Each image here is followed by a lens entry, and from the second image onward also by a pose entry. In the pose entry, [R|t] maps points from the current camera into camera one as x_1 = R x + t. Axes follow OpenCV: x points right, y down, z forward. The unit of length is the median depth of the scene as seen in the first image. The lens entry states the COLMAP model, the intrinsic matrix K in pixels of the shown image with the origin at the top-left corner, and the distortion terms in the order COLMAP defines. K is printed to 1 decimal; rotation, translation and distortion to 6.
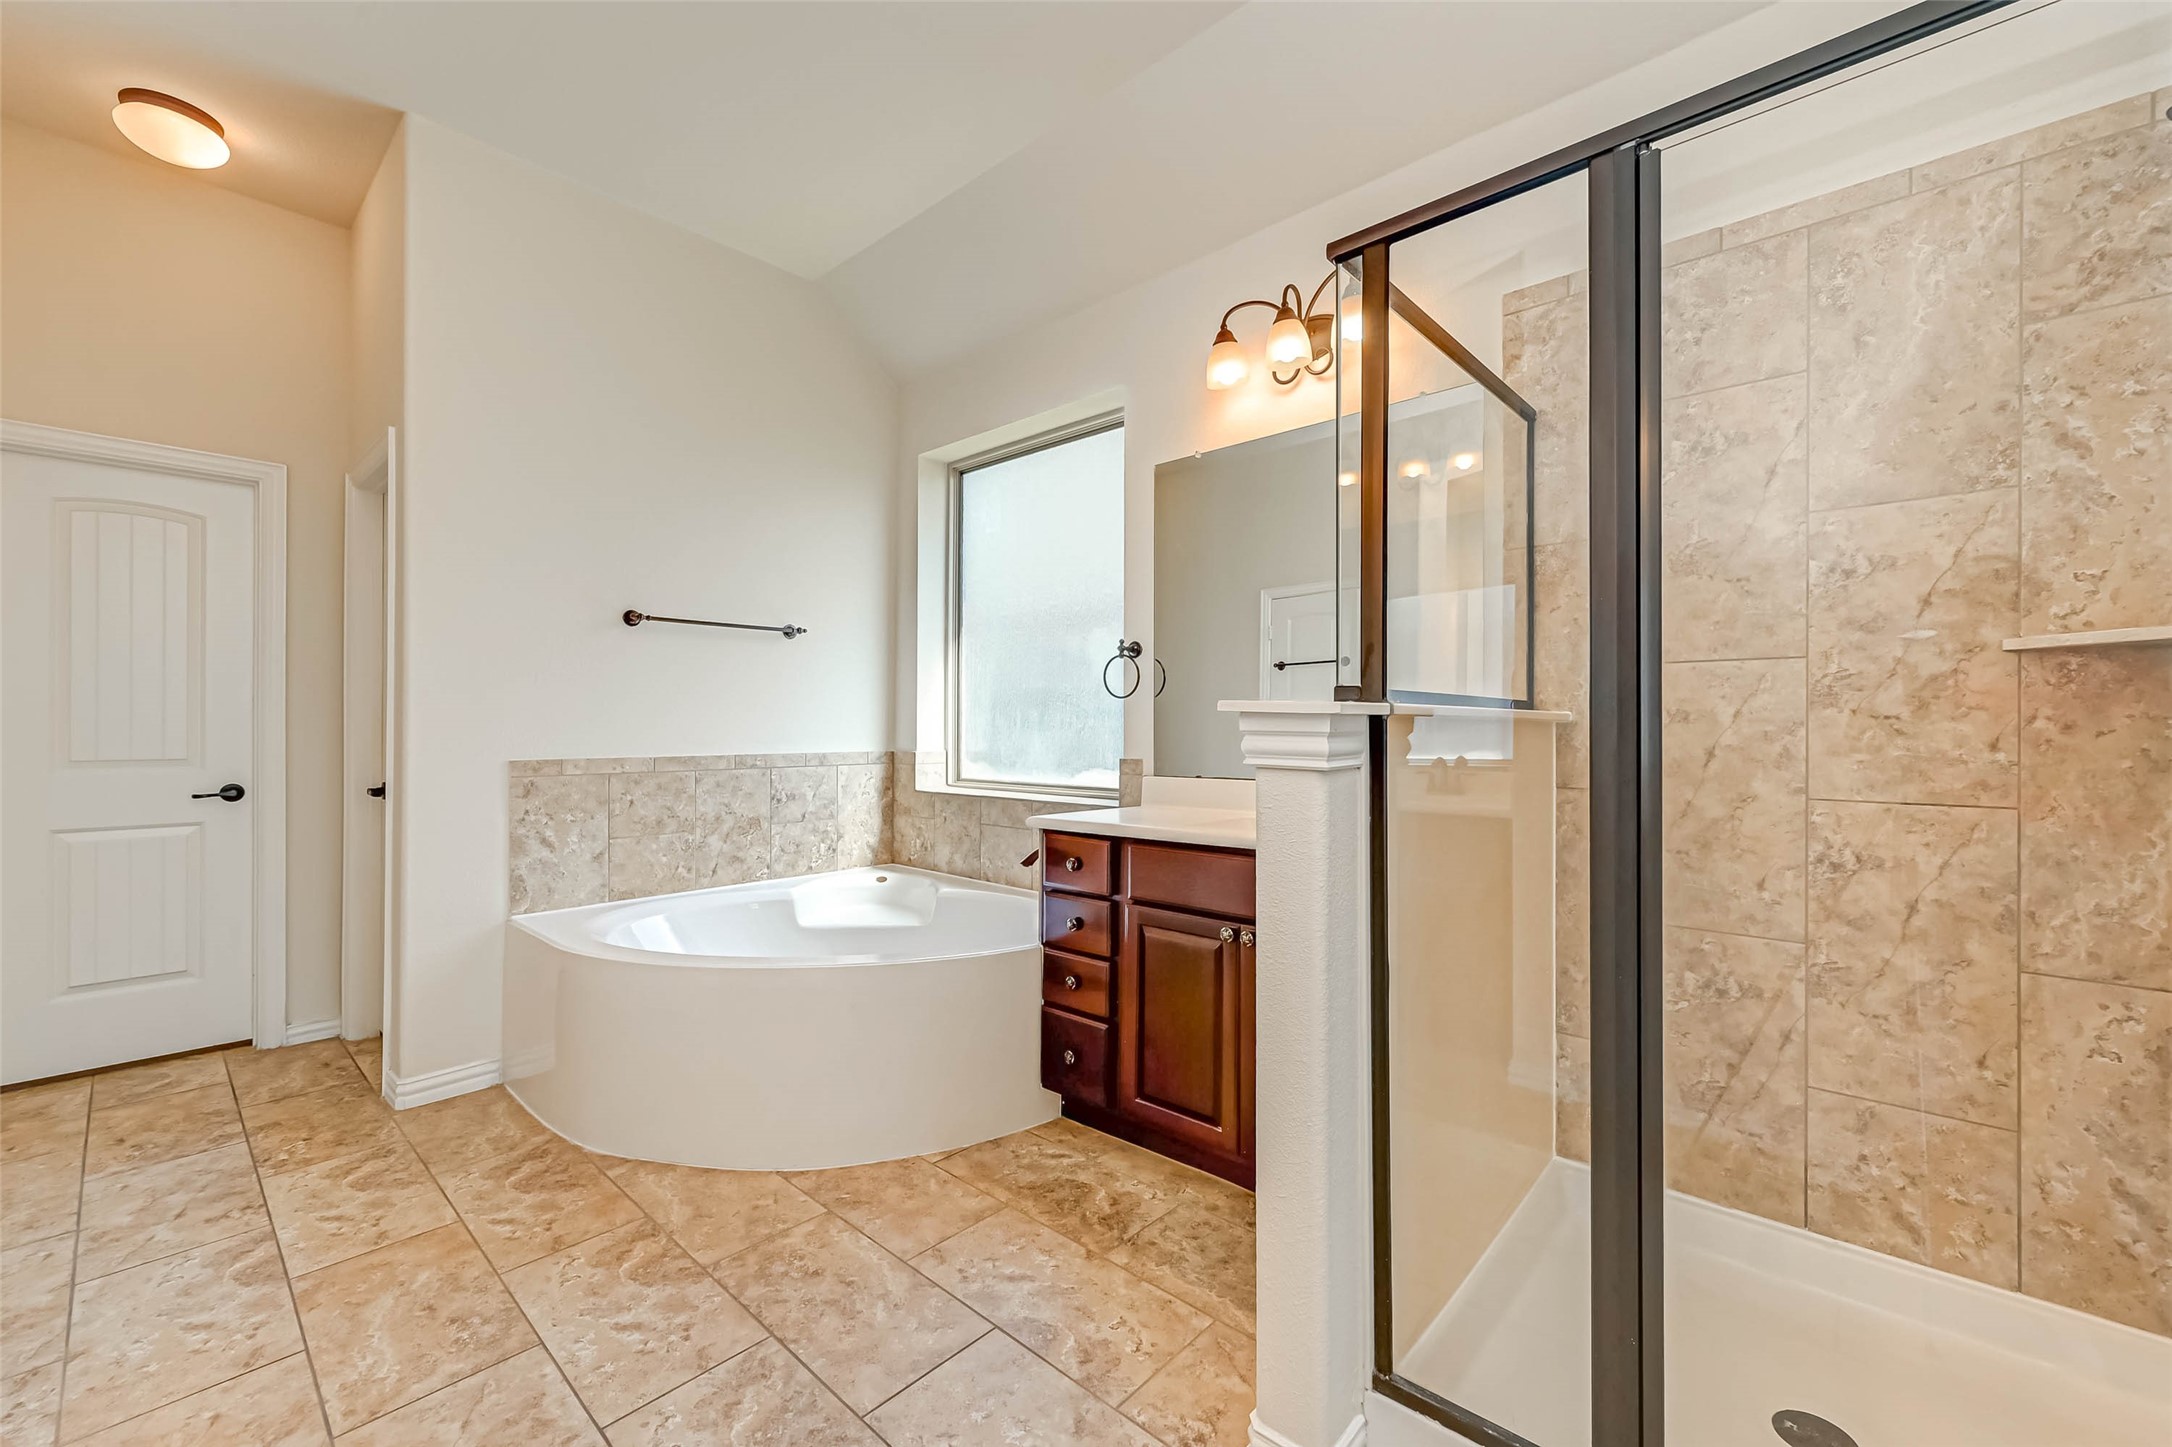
lens RADIAL K [[883.3, 0, 1200.7], [0, 883.3, 719.9], [0, 0, 1]] dist [-0.001388, 0.000106]
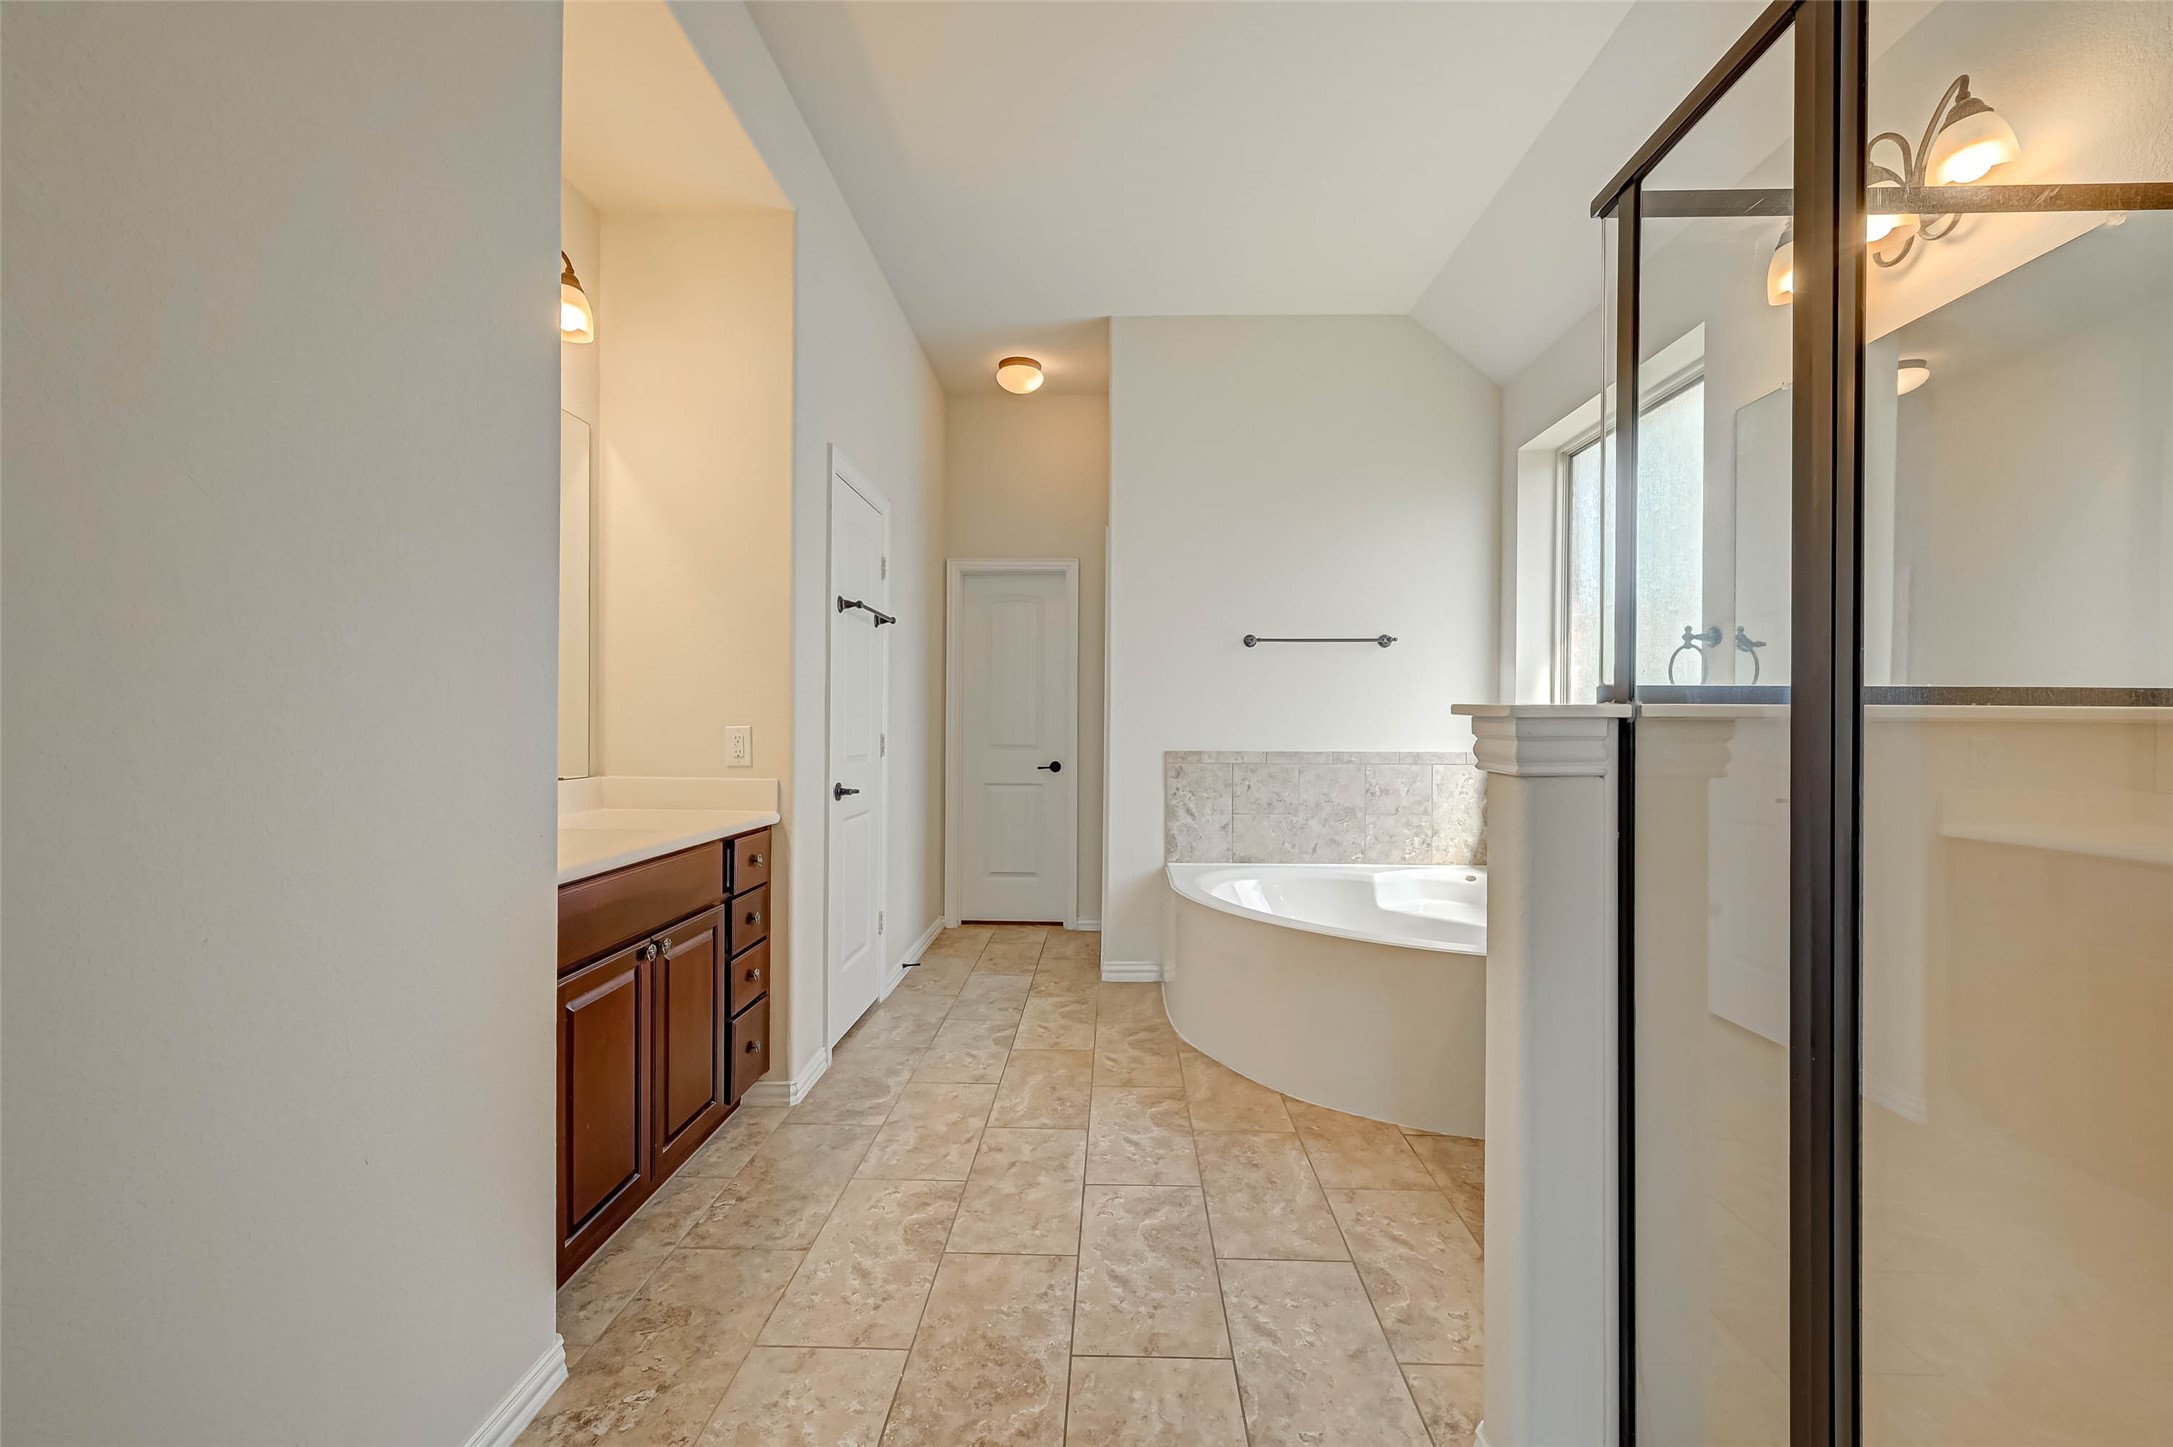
lens RADIAL K [[1000.2, 0, 1162.1], [0, 1000.2, 712.5], [0, 0, 1]] dist [-0.001329, -0.000609]
pose [[0.626502, -0.006323, -0.779394, 0.408660], [0.001338, 0.999974, -0.007037, -0.003166], [0.779419, 0.003366, 0.626495, 0.005275]]
